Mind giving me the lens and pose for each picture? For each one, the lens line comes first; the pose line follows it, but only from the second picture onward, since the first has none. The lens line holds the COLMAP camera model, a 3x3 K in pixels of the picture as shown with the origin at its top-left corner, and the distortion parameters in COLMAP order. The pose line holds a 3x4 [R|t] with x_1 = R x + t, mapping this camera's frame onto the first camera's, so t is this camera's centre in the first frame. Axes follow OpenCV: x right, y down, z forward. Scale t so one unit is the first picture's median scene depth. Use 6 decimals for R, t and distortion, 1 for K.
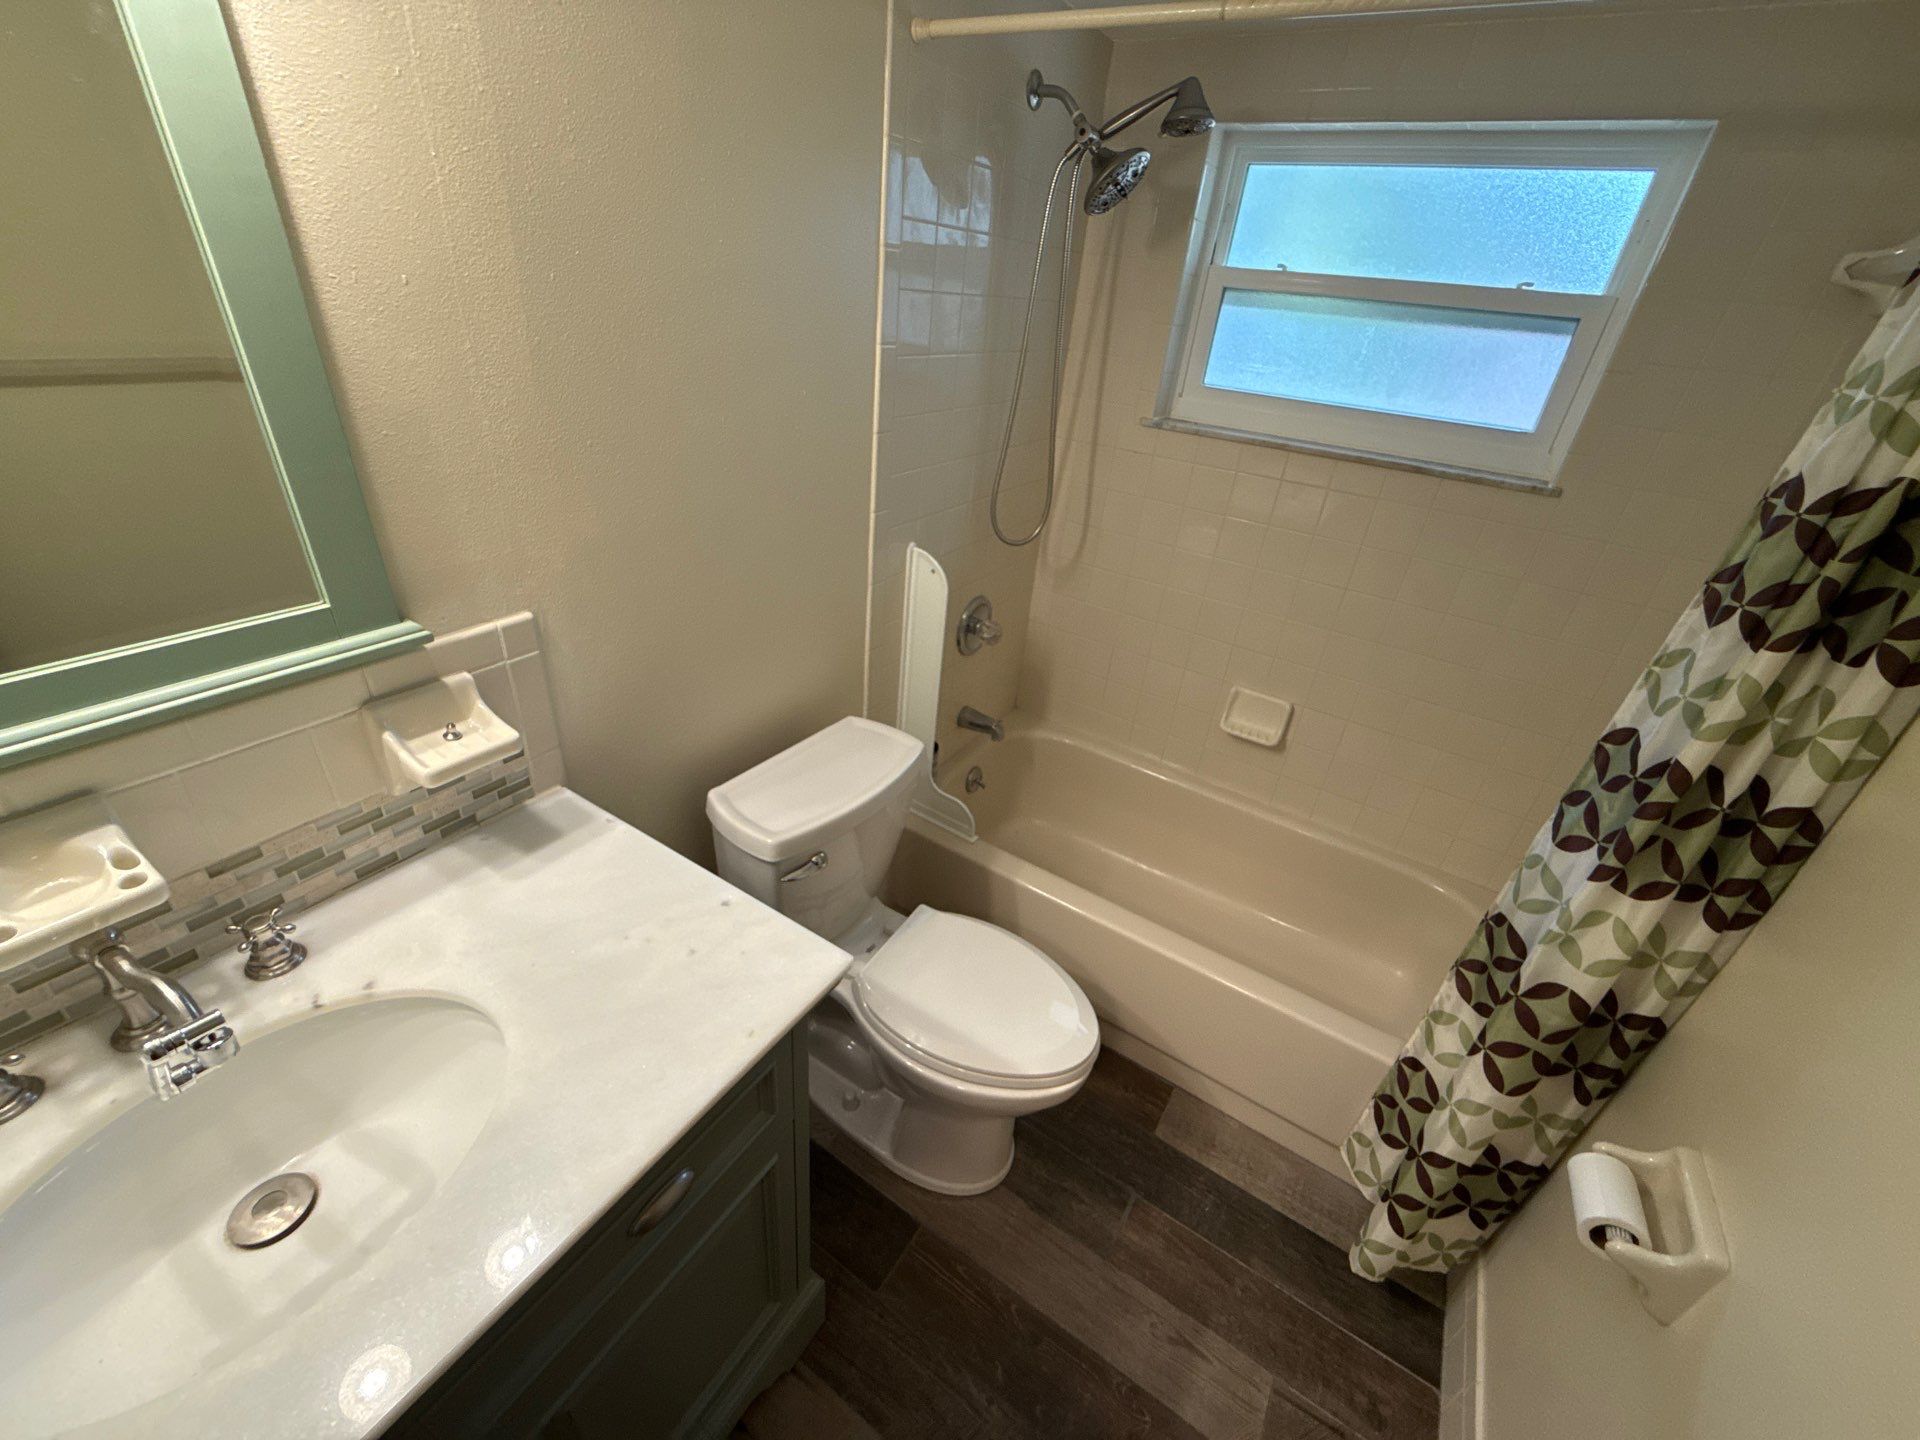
lens RADIAL K [[765.3, 0, 959.3], [0, 765.3, 716.7], [0, 0, 1]] dist [0.003111, -0.000359]
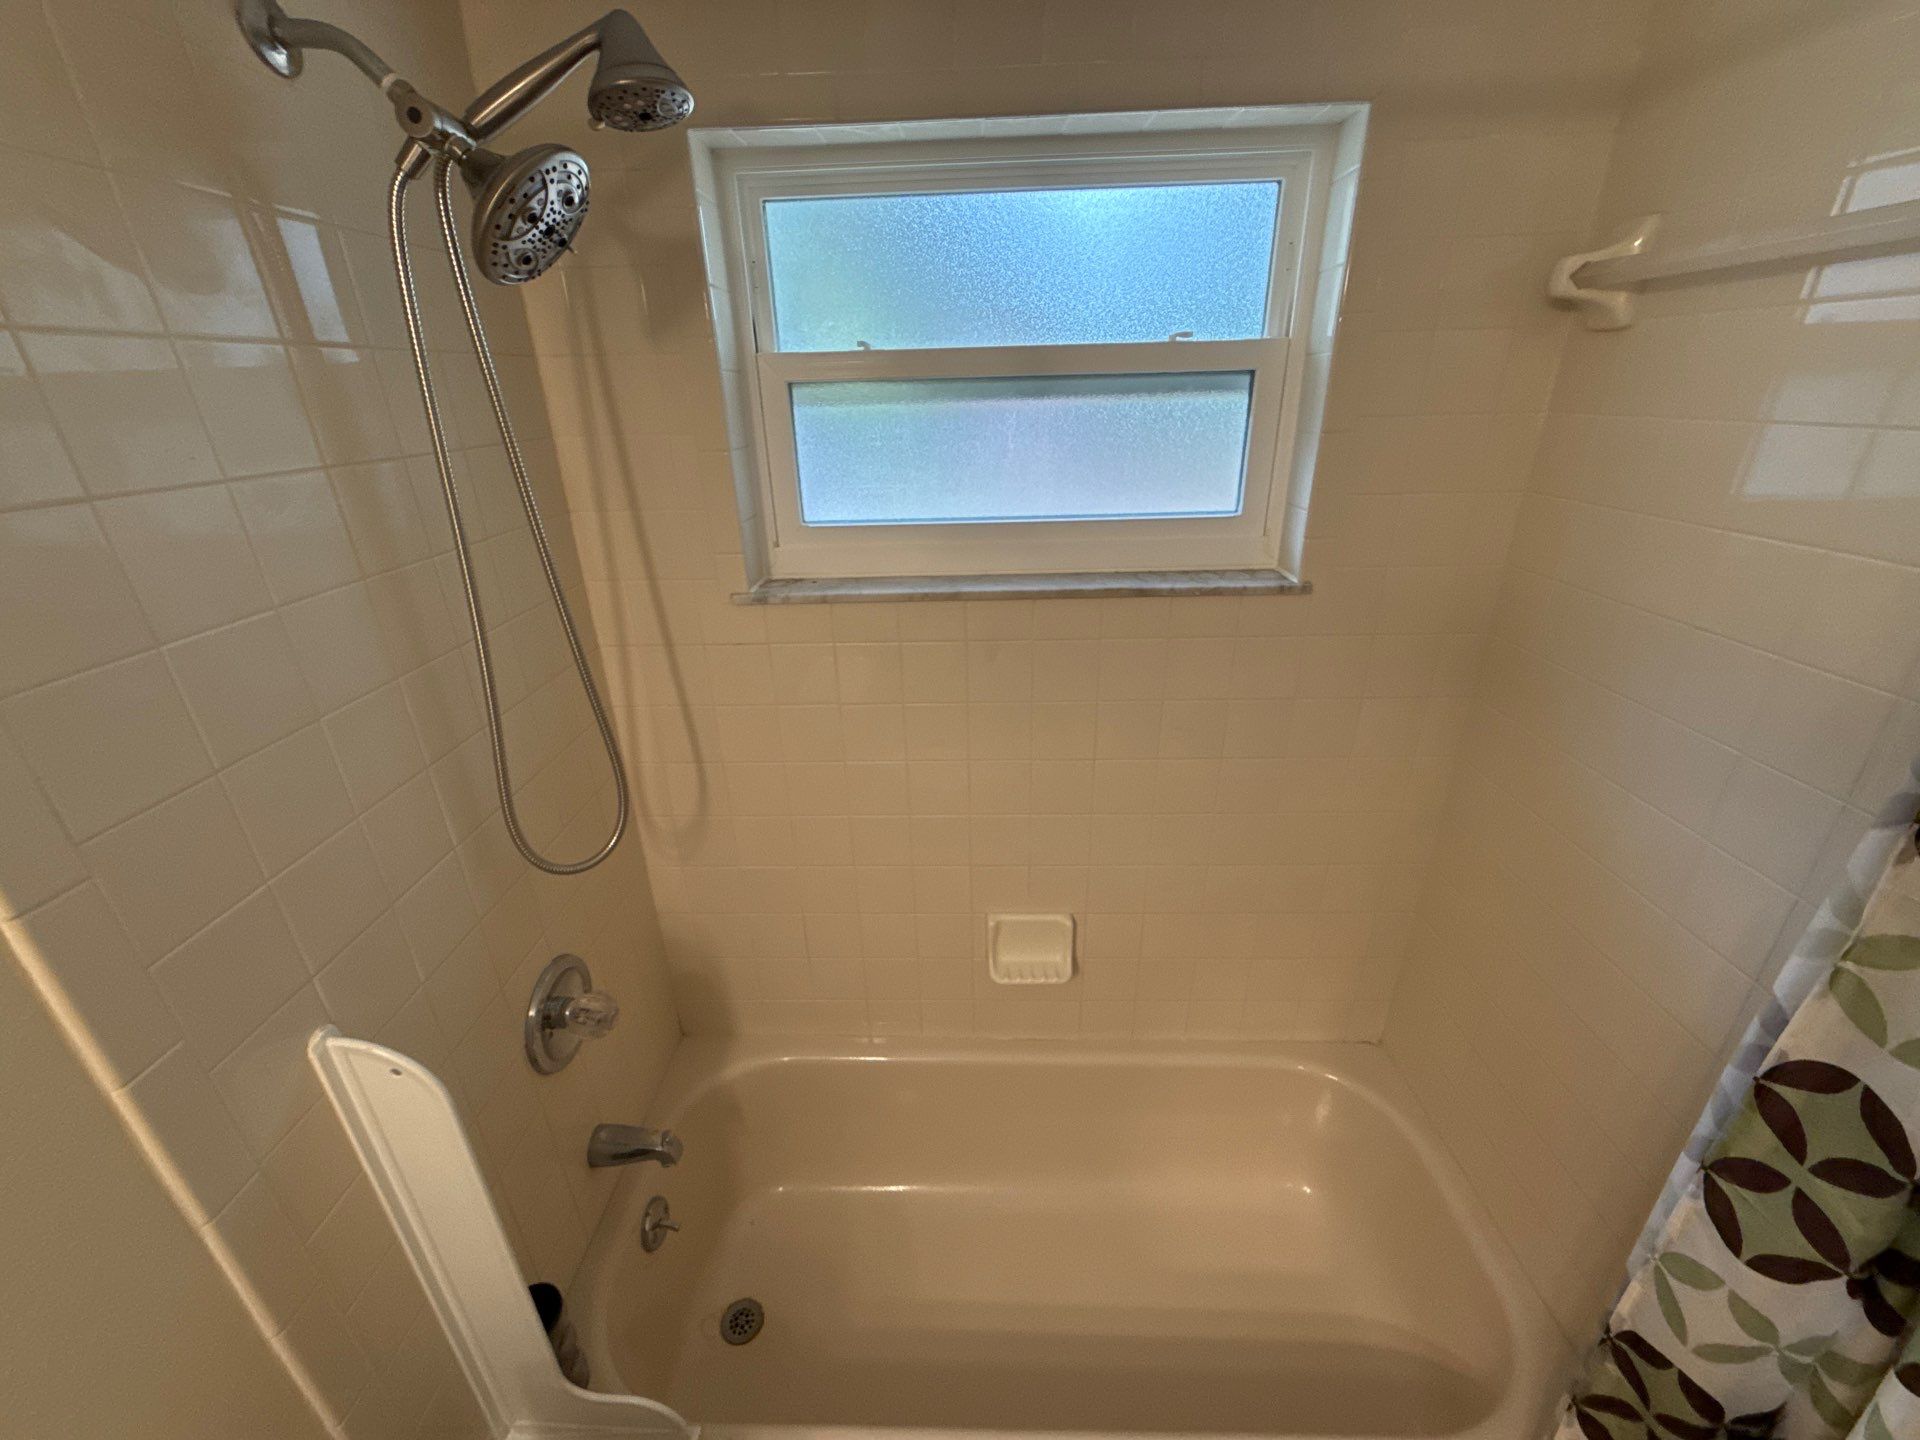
lens RADIAL K [[765.3, 0, 956.7], [0, 765.3, 718.4], [0, 0, 1]] dist [0.003111, -0.000359]
pose [[0.850906, -0.306639, 0.426534, 0.114289], [0.341636, 0.939814, -0.005901, -0.267850], [-0.399053, 0.150741, 0.904452, 0.443574]]
